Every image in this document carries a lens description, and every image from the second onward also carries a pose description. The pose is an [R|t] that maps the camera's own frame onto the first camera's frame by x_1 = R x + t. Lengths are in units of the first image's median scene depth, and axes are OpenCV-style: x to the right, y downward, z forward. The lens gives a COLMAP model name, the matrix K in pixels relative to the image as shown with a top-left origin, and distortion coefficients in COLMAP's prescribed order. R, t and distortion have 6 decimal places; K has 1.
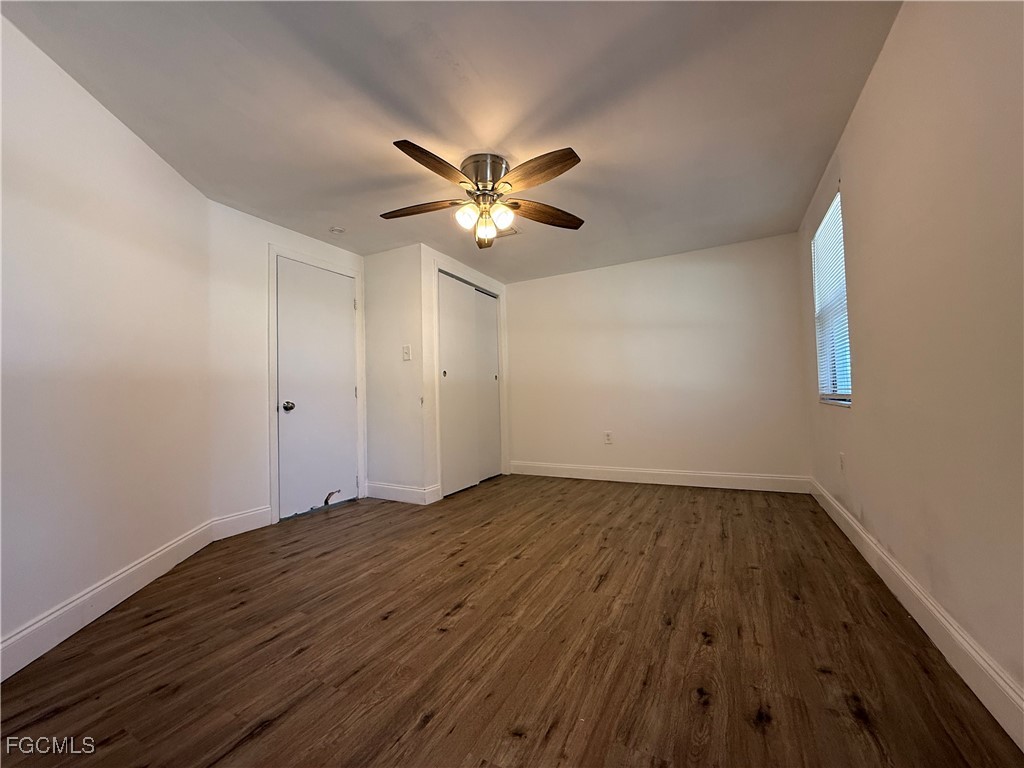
lens RADIAL K [[407.9, 0, 510.1], [0, 407.9, 382.7], [0, 0, 1]] dist [-0.002293, 0.000842]
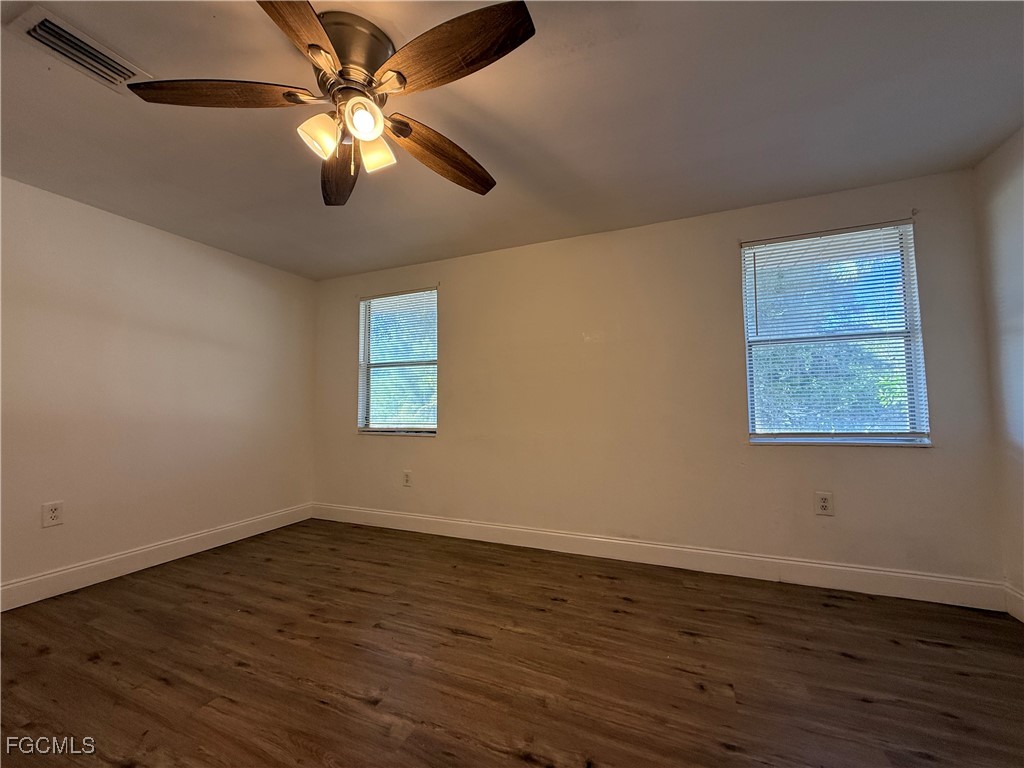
lens RADIAL K [[407.9, 0, 509.7], [0, 407.9, 388.4], [0, 0, 1]] dist [-0.002293, 0.000842]
pose [[-0.089464, 0.079612, 0.992803, -0.737903], [-0.025247, 0.996299, -0.082167, 0.002113], [-0.995670, -0.032416, -0.087123, 0.980421]]
